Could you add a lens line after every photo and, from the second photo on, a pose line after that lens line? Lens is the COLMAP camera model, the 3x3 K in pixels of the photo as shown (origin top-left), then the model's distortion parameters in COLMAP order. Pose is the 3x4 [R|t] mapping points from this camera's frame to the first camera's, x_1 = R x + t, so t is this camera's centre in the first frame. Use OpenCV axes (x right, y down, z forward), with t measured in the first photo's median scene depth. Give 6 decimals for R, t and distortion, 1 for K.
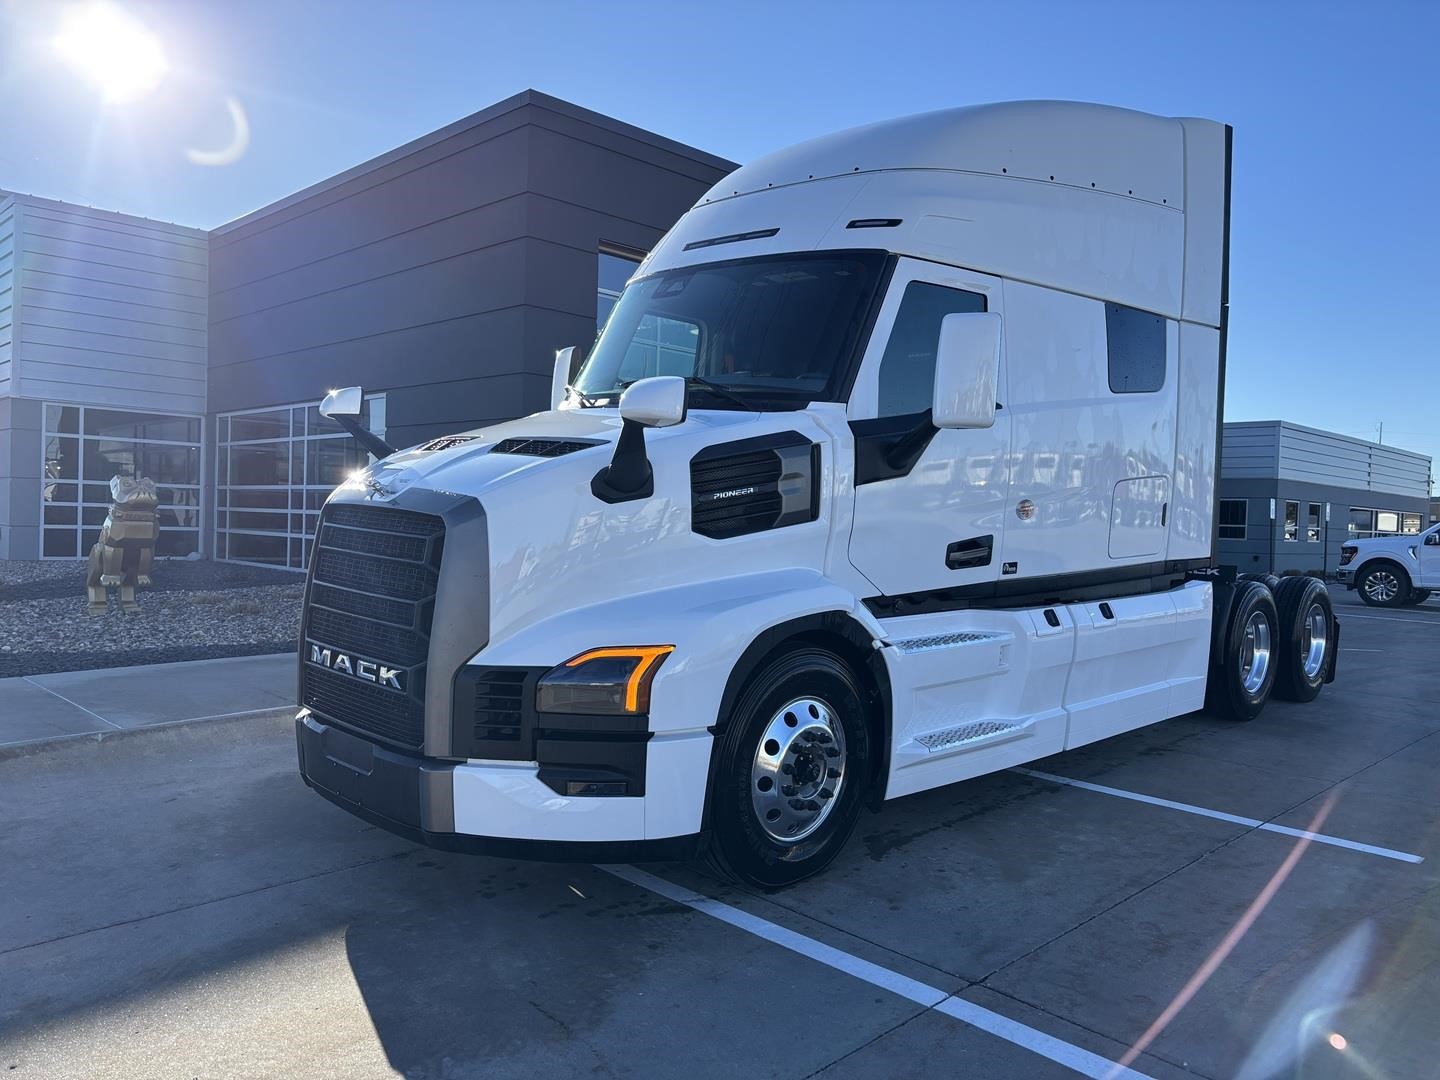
lens RADIAL K [[1061.6, 0, 727.5], [0, 1061.6, 538.2], [0, 0, 1]] dist [0.059242, -0.044118]
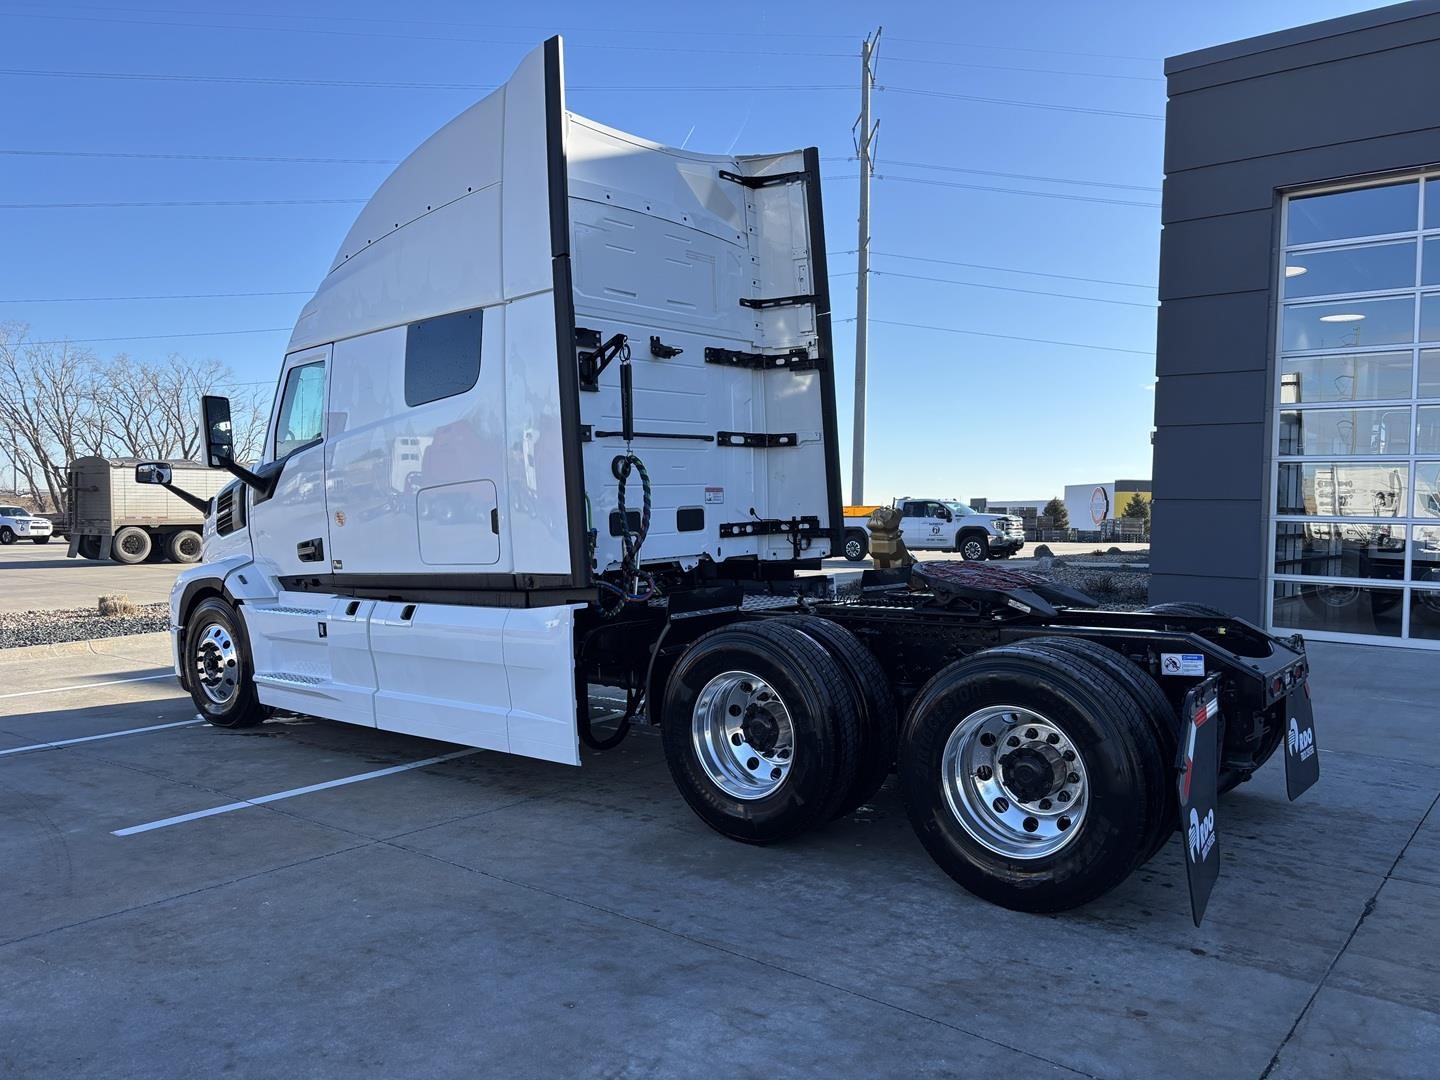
lens RADIAL K [[1103.2, 0, 718.1], [0, 1103.2, 525.0], [0, 0, 1]] dist [0.064968, -0.002302]
pose [[0.097086, -0.008851, -0.995237, 1.671698], [-0.025222, 0.999617, -0.011351, -0.016011], [0.994956, 0.026204, 0.096825, 1.349542]]
